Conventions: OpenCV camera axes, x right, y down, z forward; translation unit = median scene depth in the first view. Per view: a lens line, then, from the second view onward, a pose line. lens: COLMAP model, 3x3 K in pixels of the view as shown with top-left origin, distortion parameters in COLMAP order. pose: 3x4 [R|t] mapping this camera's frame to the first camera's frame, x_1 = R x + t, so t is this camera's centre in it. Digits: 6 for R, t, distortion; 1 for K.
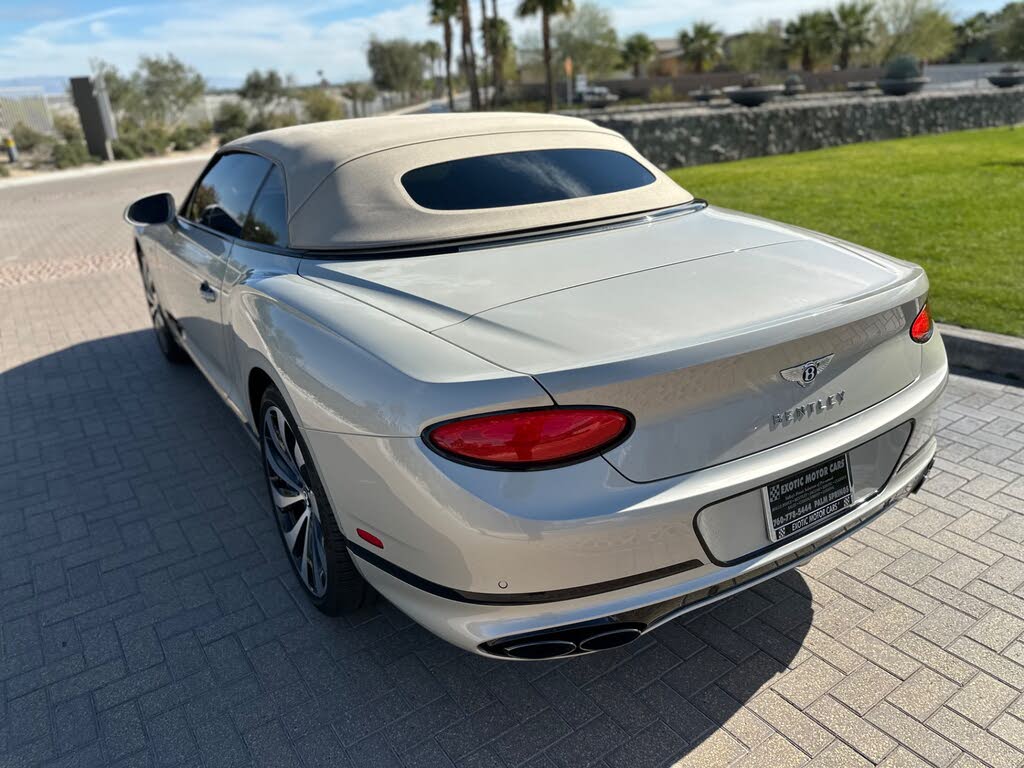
lens RADIAL K [[732.8, 0, 493.7], [0, 732.8, 399.0], [0, 0, 1]] dist [0.016558, -0.020901]
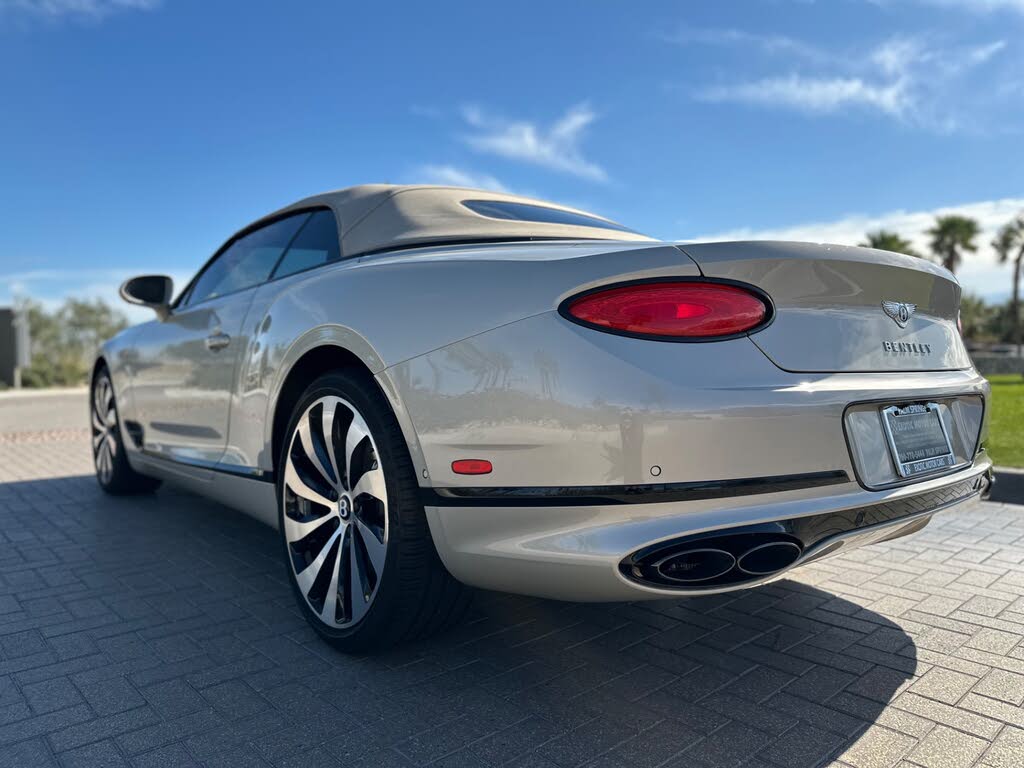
lens RADIAL K [[732.8, 0, 511.8], [0, 732.8, 384.0], [0, 0, 1]] dist [0.016558, -0.020901]
pose [[0.988486, 0.040442, 0.145805, -0.102535], [0.015411, 0.931698, -0.362906, 0.167857], [-0.150523, 0.360974, 0.920348, 0.067736]]
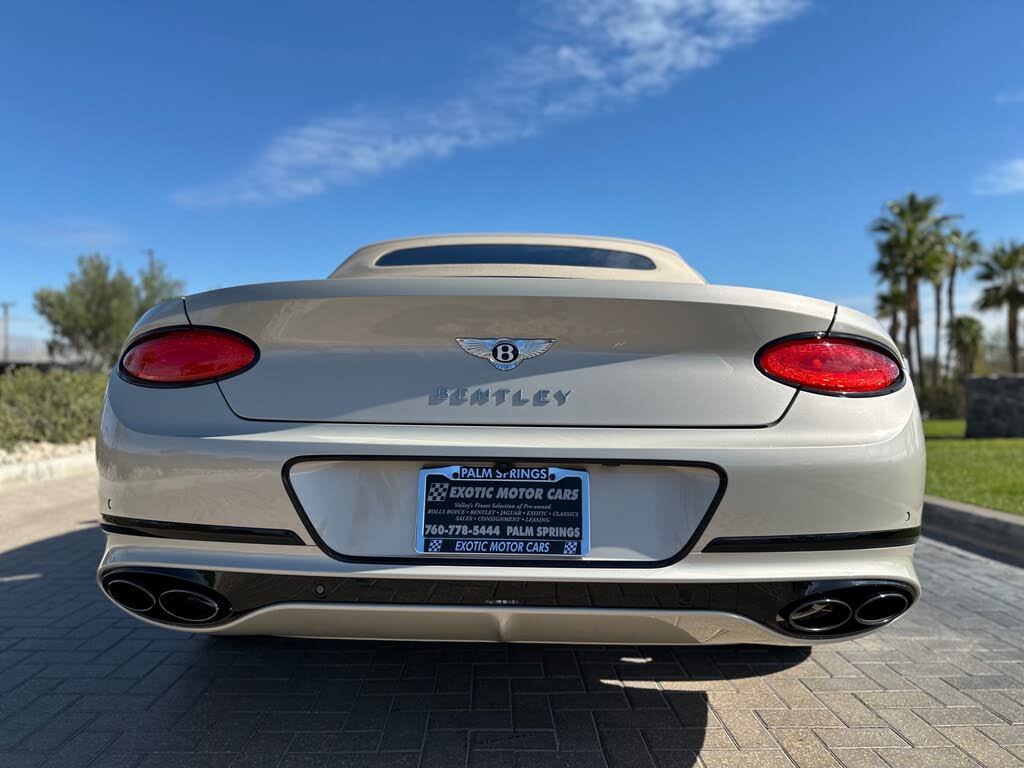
lens RADIAL K [[732.8, 0, 517.5], [0, 732.8, 393.9], [0, 0, 1]] dist [0.016558, -0.020901]
pose [[0.845773, 0.056706, -0.530521, 0.348750], [-0.250950, 0.919764, -0.301760, 0.099503], [0.470842, 0.388355, 0.792142, 0.151326]]
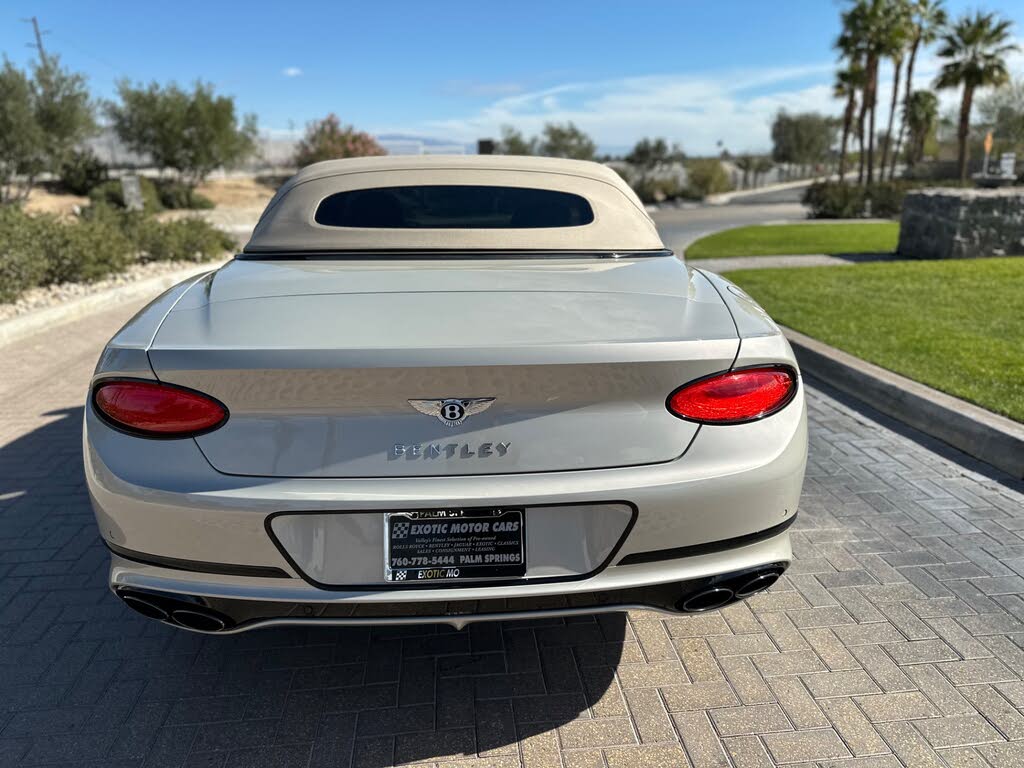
lens RADIAL K [[732.8, 0, 521.8], [0, 732.8, 397.0], [0, 0, 1]] dist [0.016558, -0.020901]
pose [[0.884555, 0.176032, -0.431944, 0.360262], [-0.212765, 0.976372, -0.037806, -0.014444], [0.415083, 0.125344, 0.901108, 0.079449]]
